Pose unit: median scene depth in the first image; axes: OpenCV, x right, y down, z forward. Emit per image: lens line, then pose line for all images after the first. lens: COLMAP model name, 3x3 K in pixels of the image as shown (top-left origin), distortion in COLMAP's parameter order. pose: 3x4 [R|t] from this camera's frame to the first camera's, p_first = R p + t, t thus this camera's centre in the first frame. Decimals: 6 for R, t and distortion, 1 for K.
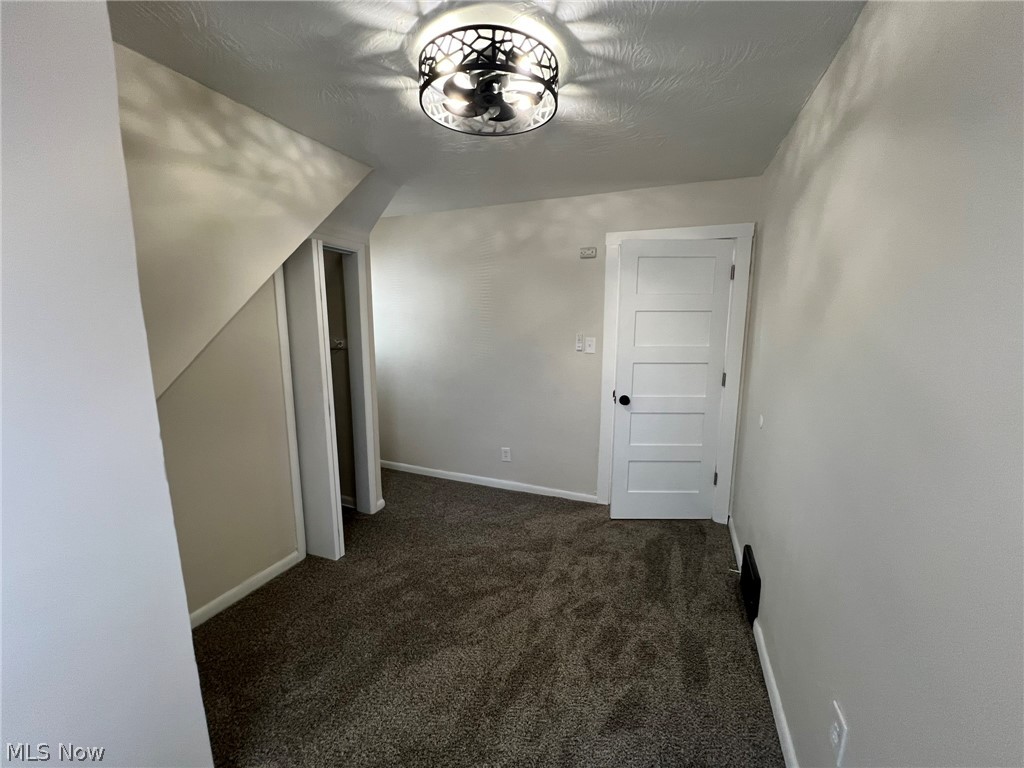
lens RADIAL K [[410.4, 0, 509.6], [0, 410.4, 380.2], [0, 0, 1]] dist [-0.000160, -0.000387]
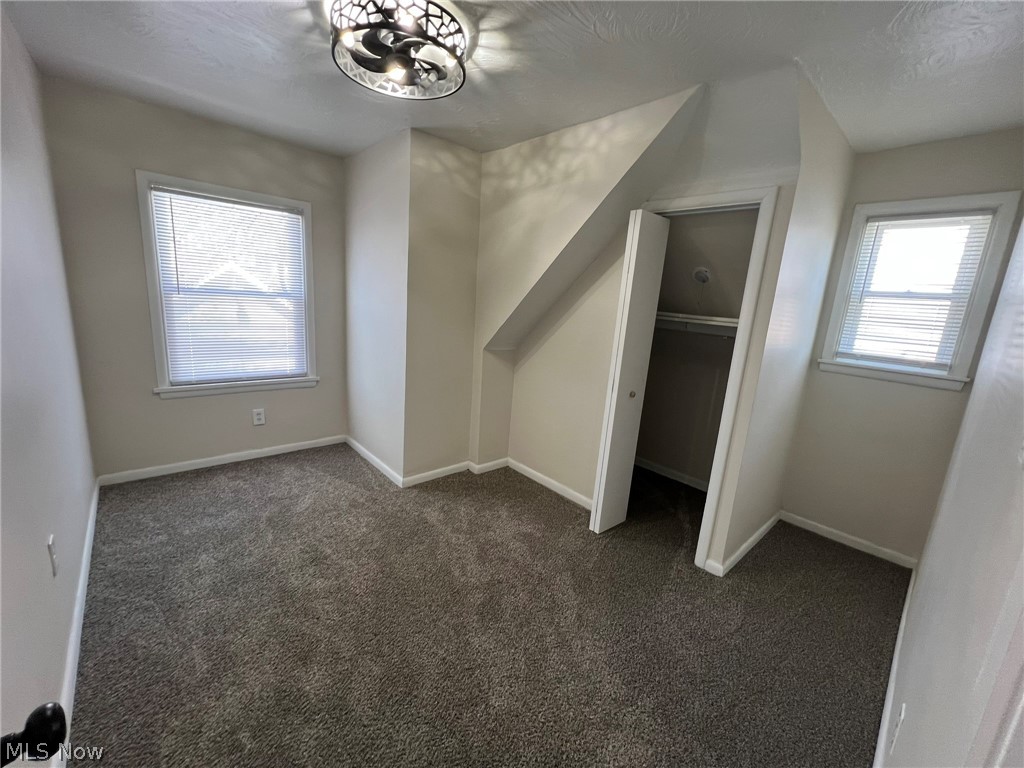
lens RADIAL K [[410.4, 0, 509.6], [0, 410.4, 380.2], [0, 0, 1]] dist [-0.000160, -0.000387]
pose [[-0.441994, 0.147264, -0.884847, 0.701611], [-0.206577, 0.943207, 0.260165, -0.193978], [0.872908, 0.297780, -0.386470, 1.520701]]
